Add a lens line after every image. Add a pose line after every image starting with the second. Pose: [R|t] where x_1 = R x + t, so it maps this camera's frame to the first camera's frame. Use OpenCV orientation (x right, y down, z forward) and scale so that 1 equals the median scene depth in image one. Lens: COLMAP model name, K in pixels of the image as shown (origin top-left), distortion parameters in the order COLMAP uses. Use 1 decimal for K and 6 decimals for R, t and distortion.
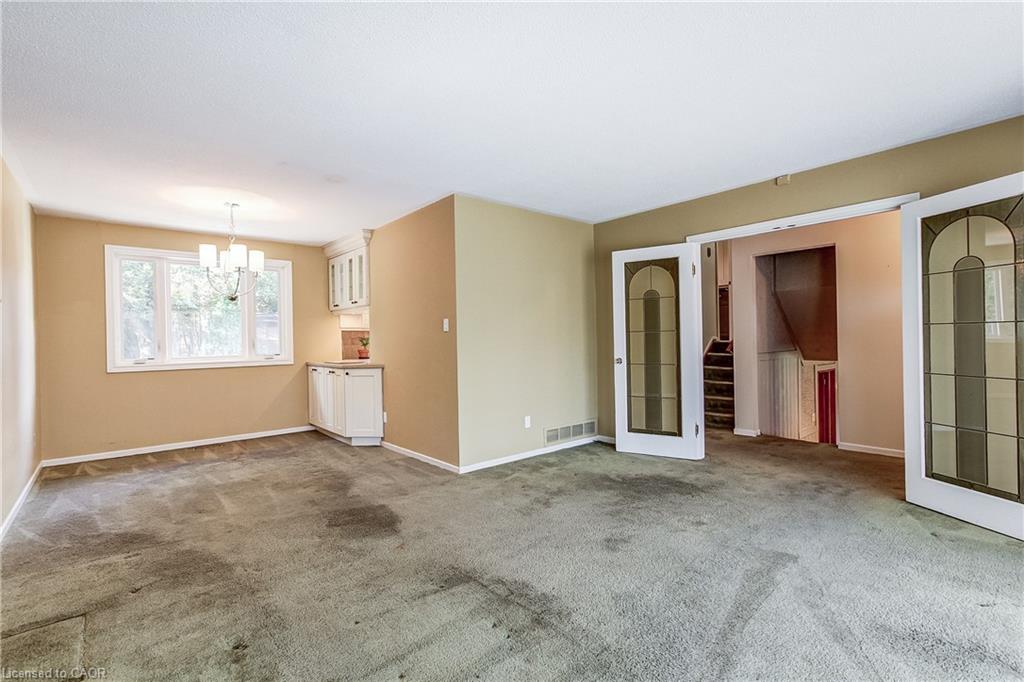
lens RADIAL K [[472.3, 0, 512.3], [0, 472.3, 337.6], [0, 0, 1]] dist [-0.002009, 0.005572]
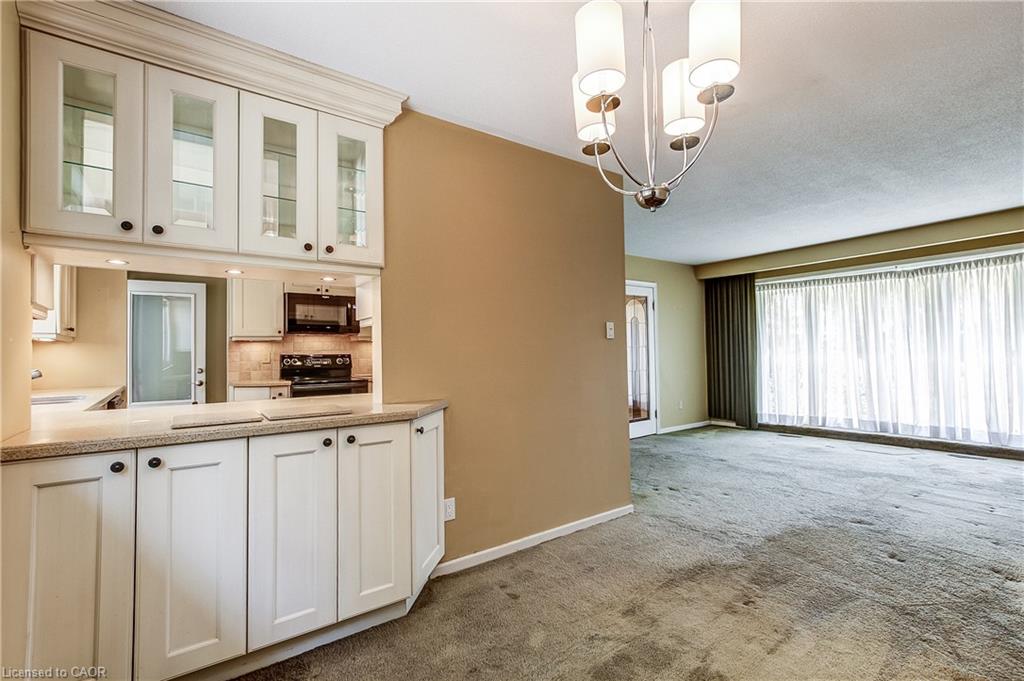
lens RADIAL K [[472.3, 0, 512.3], [0, 472.3, 337.1], [0, 0, 1]] dist [-0.002009, 0.005572]
pose [[0.076873, 0.052439, 0.995661, -0.849217], [0.014930, 0.998443, -0.053738, 0.021912], [-0.996929, 0.018997, 0.075971, 1.007240]]
